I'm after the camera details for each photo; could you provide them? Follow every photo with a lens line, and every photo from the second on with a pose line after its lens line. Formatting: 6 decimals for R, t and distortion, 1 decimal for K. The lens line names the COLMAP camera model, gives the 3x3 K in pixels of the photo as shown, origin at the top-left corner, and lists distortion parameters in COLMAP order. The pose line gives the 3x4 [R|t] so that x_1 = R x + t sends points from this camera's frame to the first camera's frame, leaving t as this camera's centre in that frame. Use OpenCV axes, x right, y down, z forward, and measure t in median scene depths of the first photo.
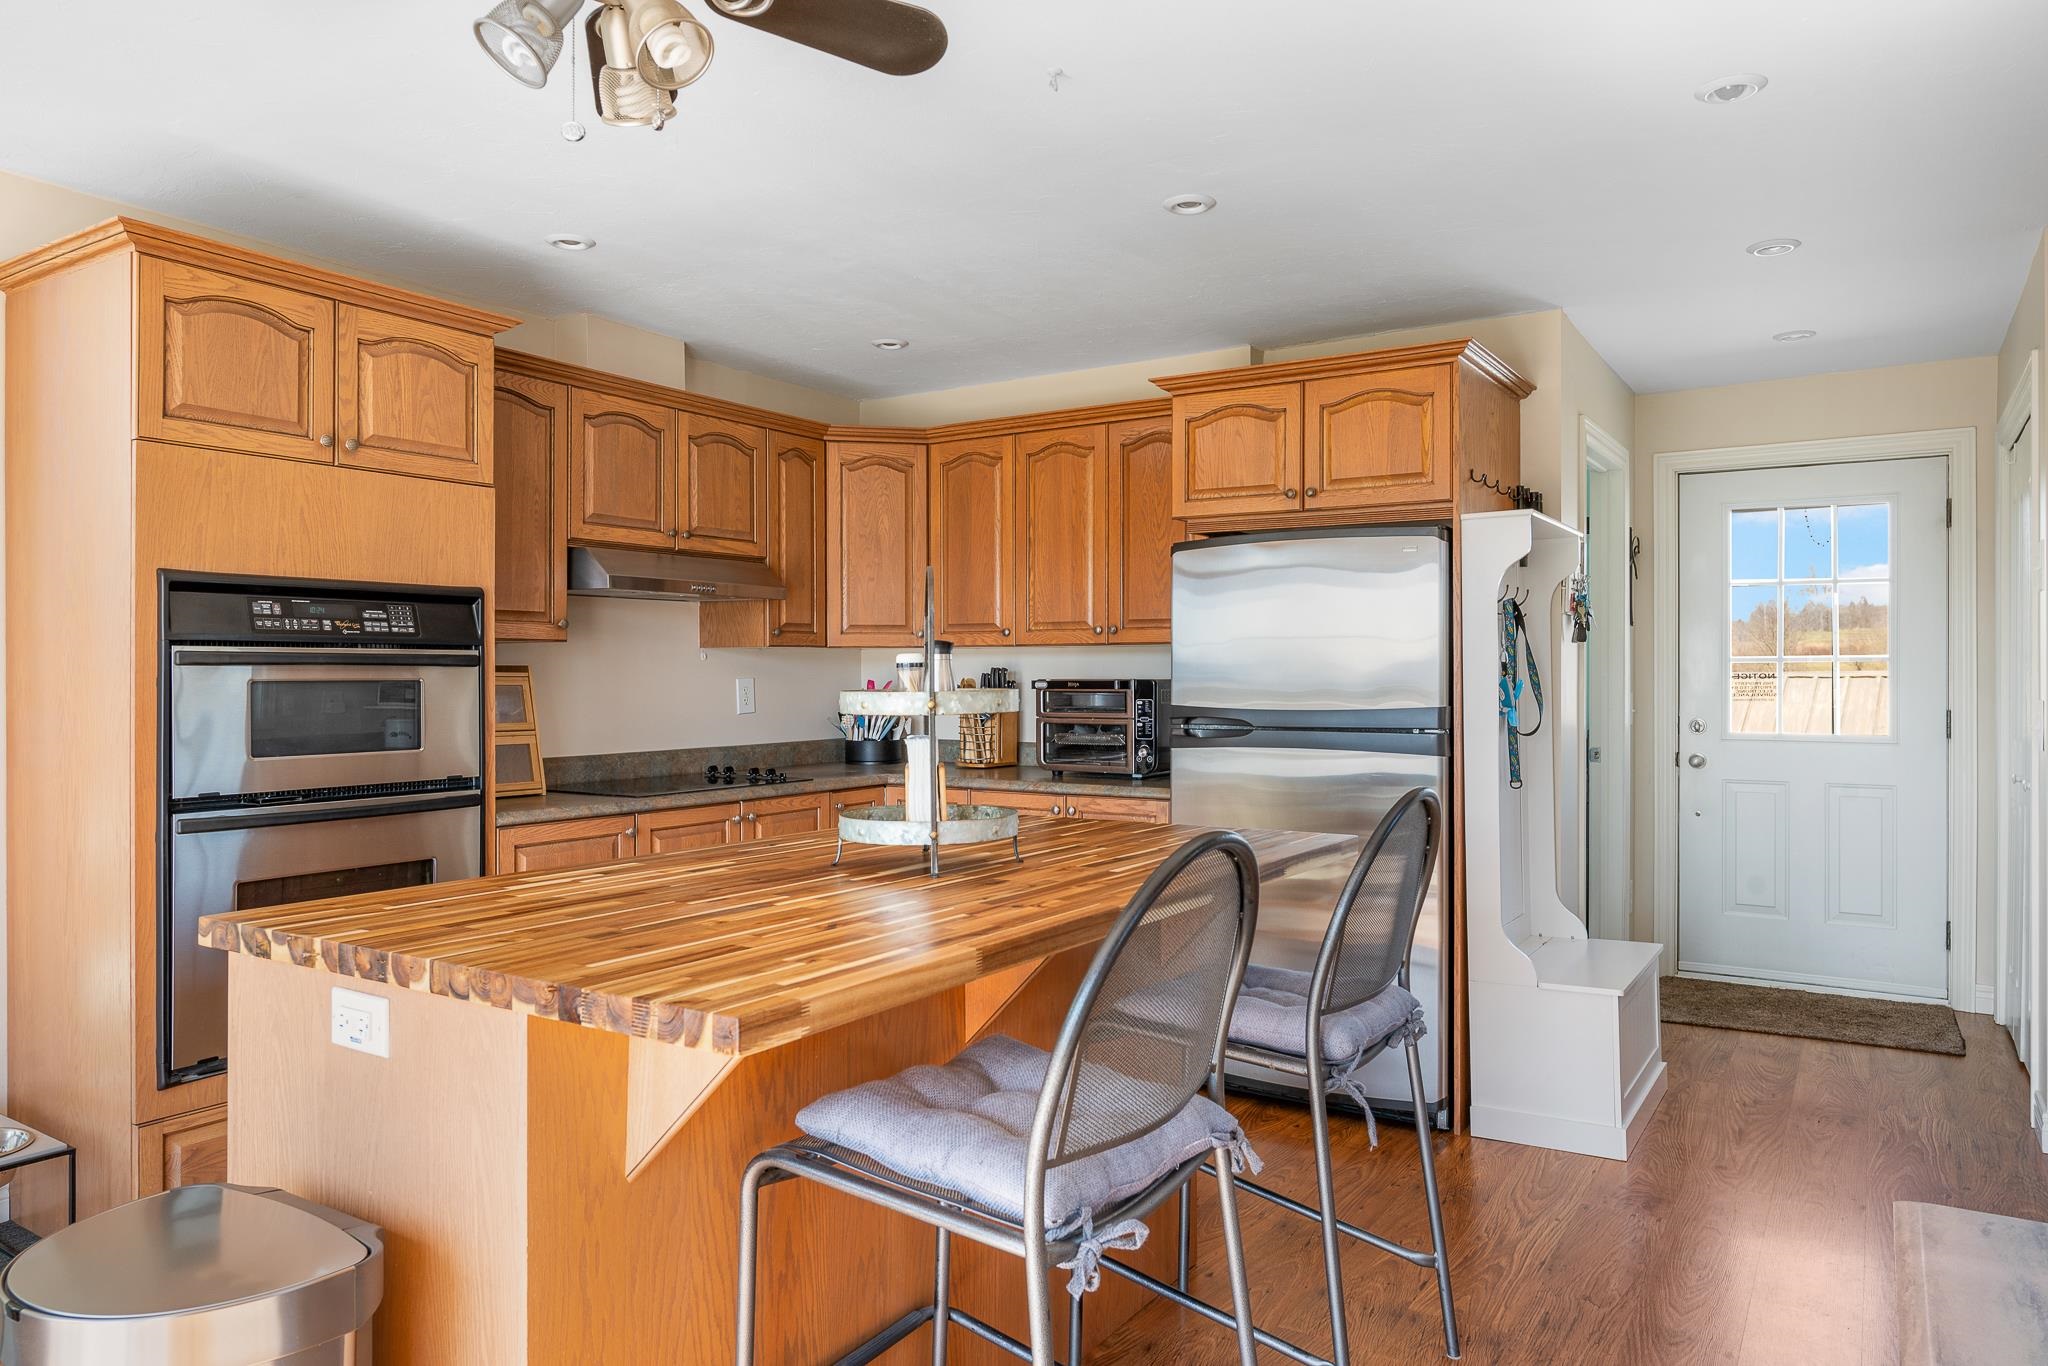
lens RADIAL K [[1348.9, 0, 1012.1], [0, 1348.9, 674.8], [0, 0, 1]] dist [-0.001825, 0.001223]
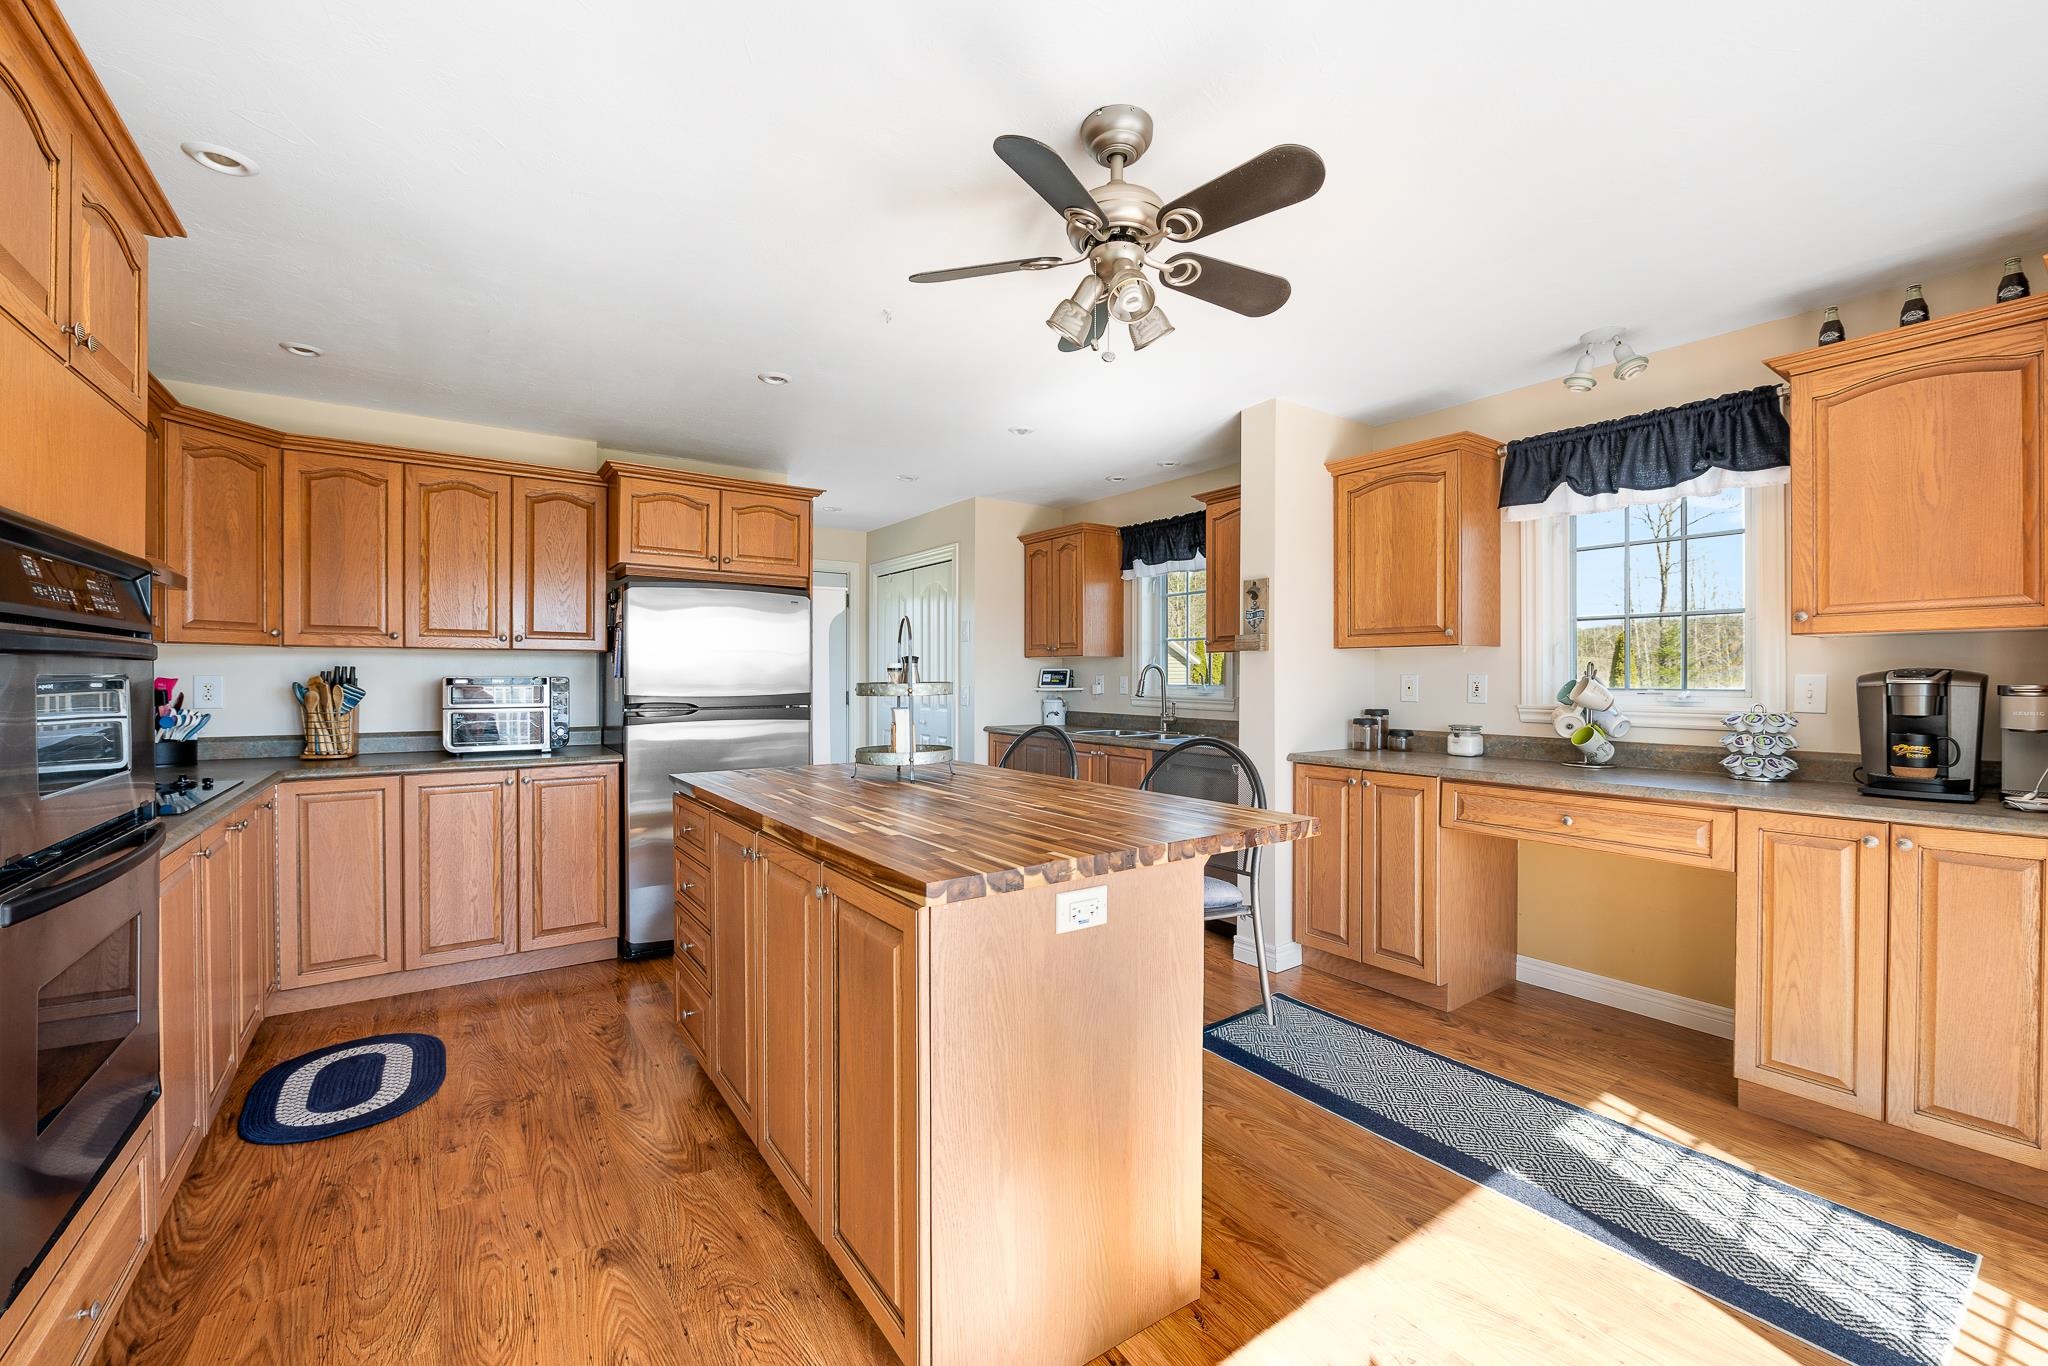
lens RADIAL K [[831.3, 0, 1031.0], [0, 831.3, 683.3], [0, 0, 1]] dist [-0.007918, -0.001381]
pose [[0.358213, -0.006718, 0.933616, -0.687114], [-0.002916, 0.999961, 0.008314, 0.001810], [-0.933635, -0.005701, 0.358179, 0.371293]]
